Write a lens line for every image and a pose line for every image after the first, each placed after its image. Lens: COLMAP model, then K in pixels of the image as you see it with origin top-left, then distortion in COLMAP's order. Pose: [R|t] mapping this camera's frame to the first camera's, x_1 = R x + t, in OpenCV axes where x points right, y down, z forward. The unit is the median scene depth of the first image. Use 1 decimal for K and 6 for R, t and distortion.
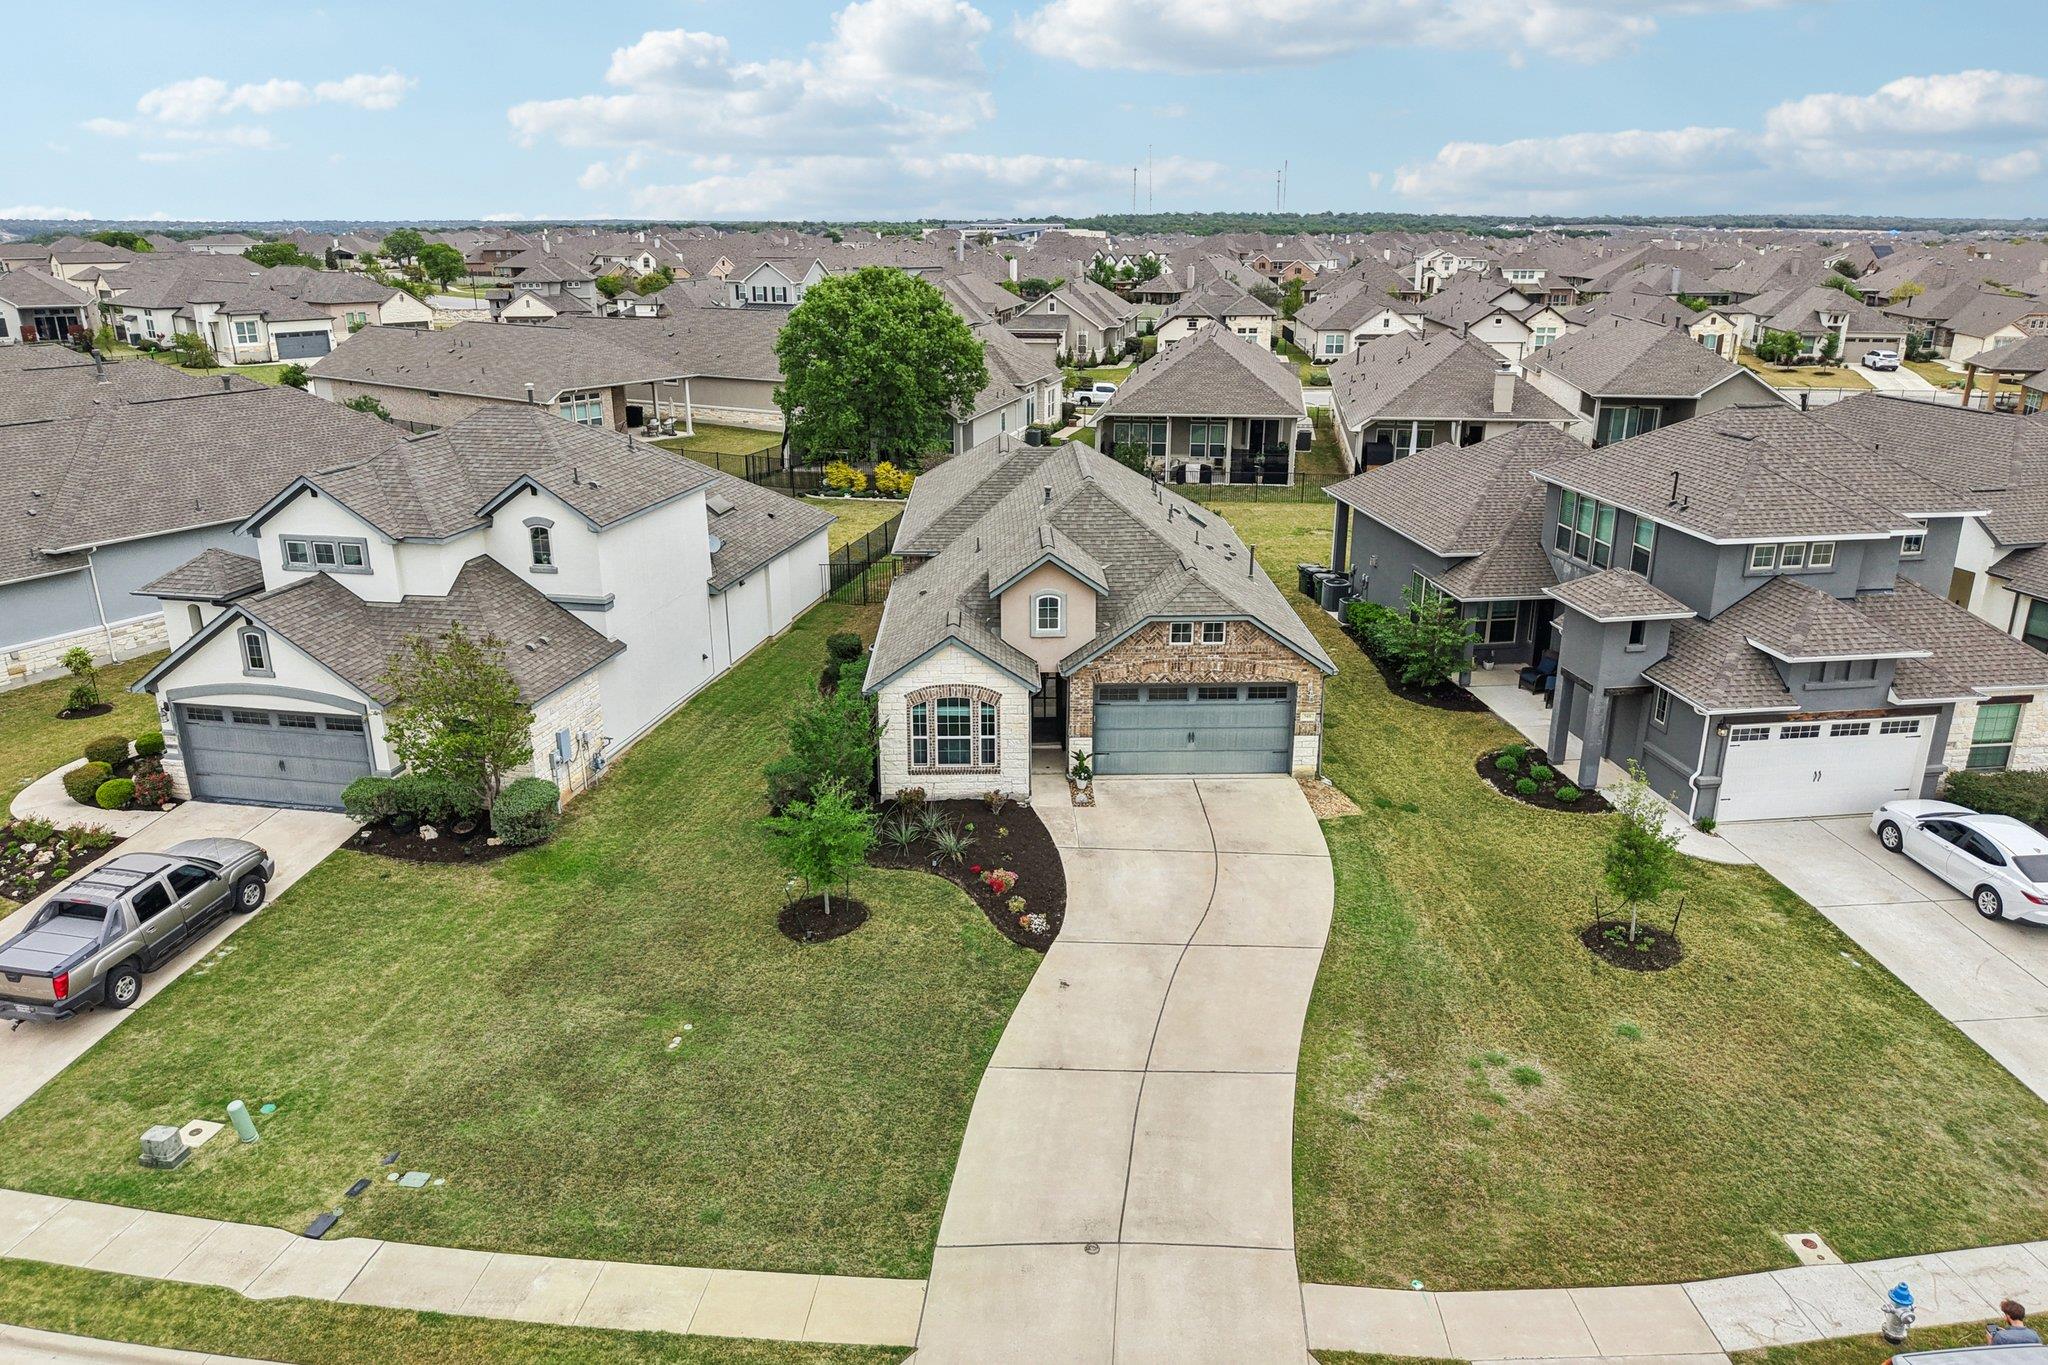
lens RADIAL K [[1205.5, 0, 1029.7], [0, 1205.5, 604.4], [0, 0, 1]] dist [0.022718, -0.016821]
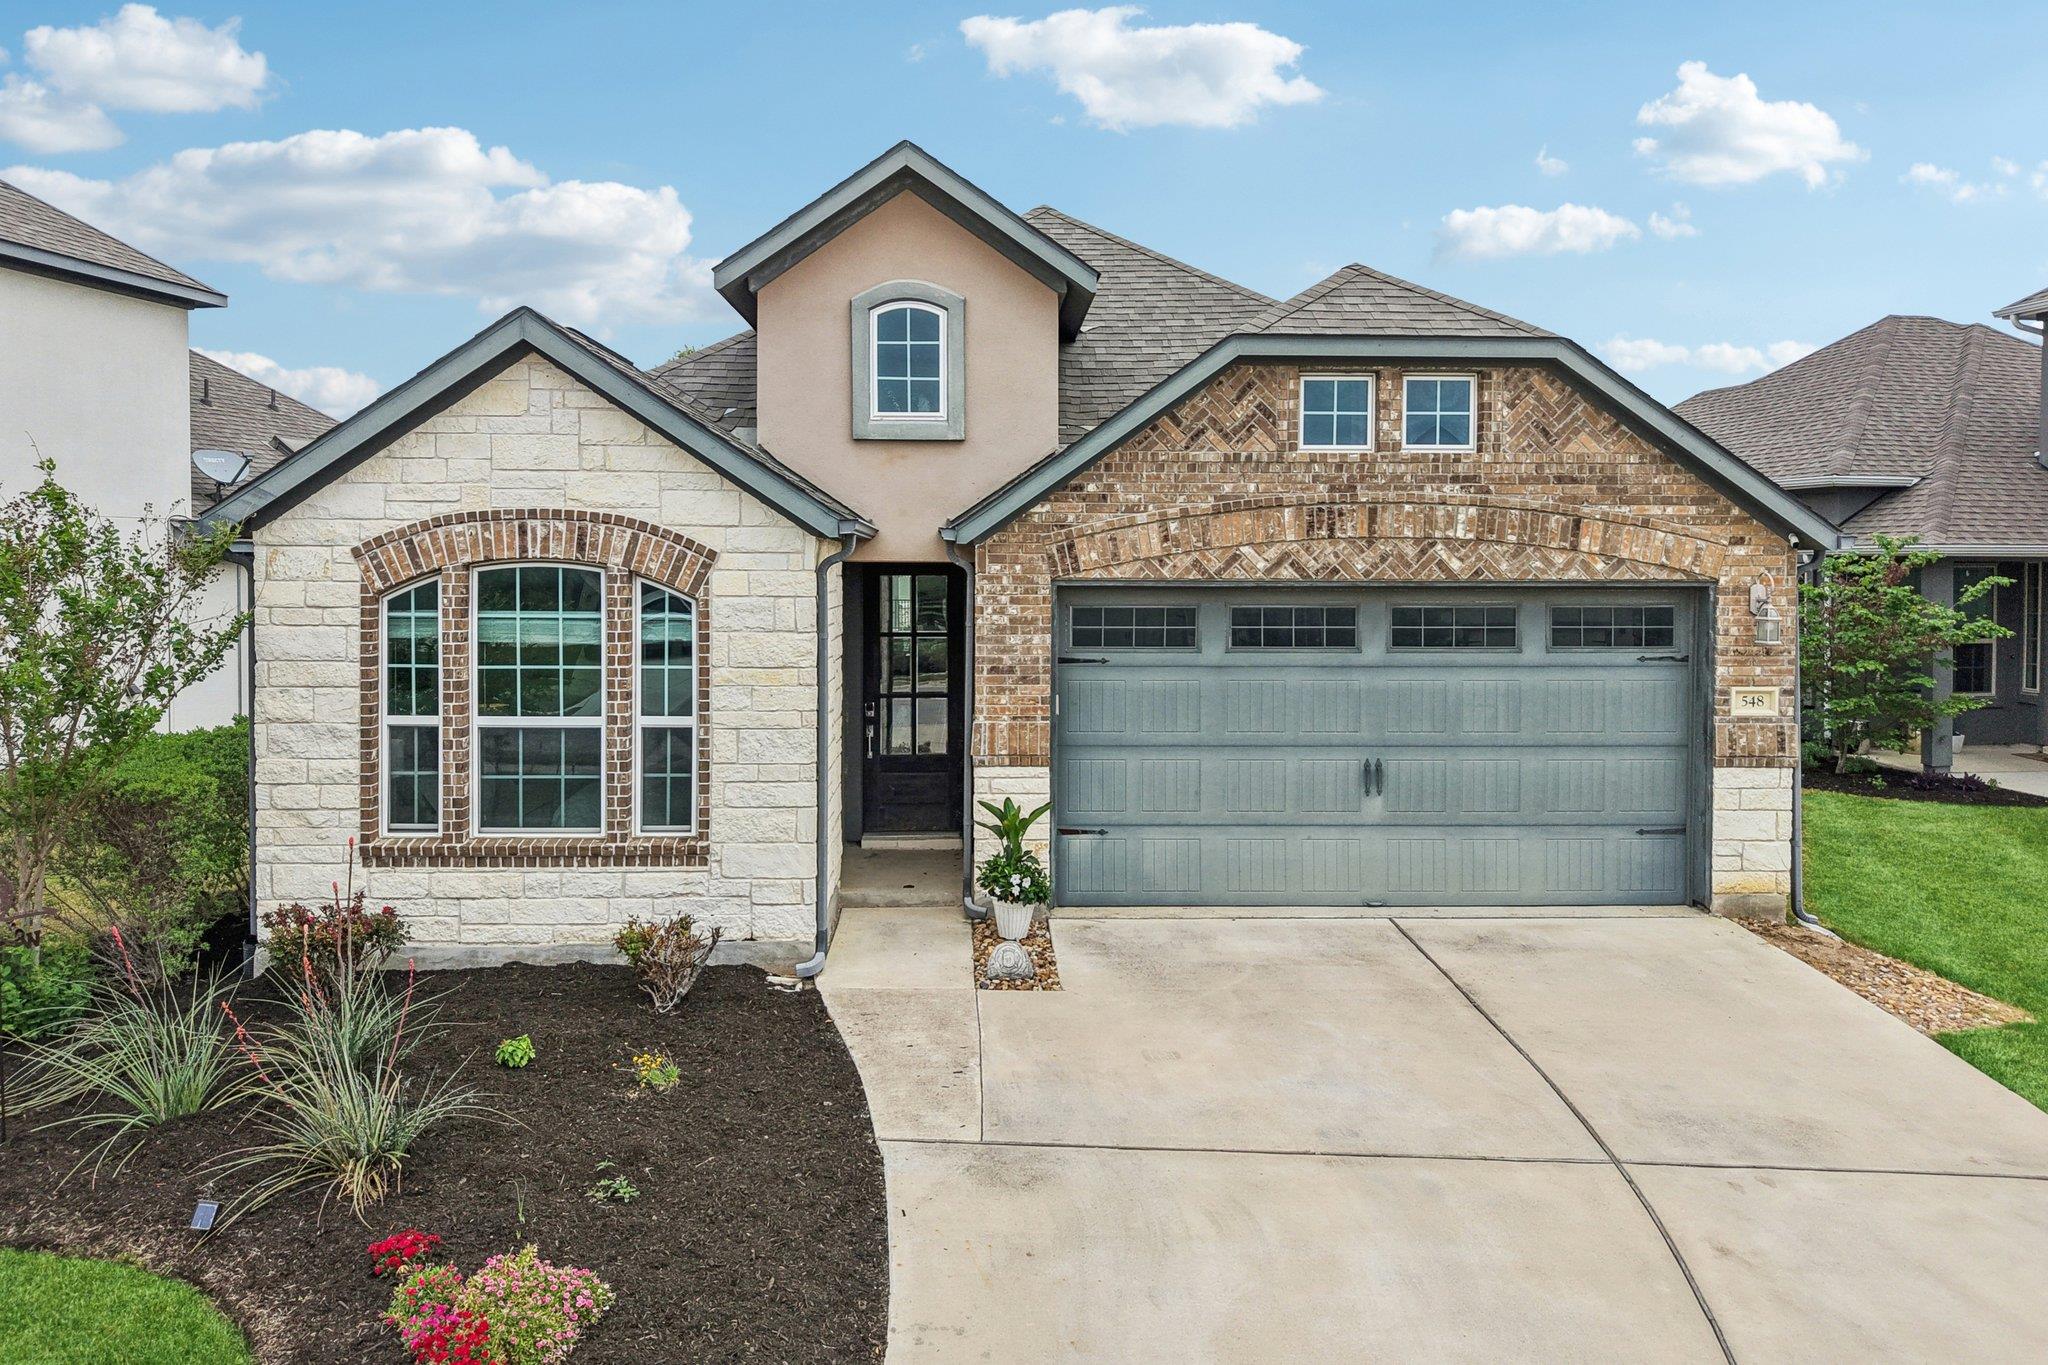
lens RADIAL K [[1201.0, 0, 1021.9], [0, 1201.0, 632.6], [0, 0, 1]] dist [0.020863, -0.016073]
pose [[0.999963, 0.002783, 0.008109, 0.042731], [-0.000651, 0.967781, -0.251792, 0.154779], [-0.008548, 0.251778, 0.967747, 0.709074]]
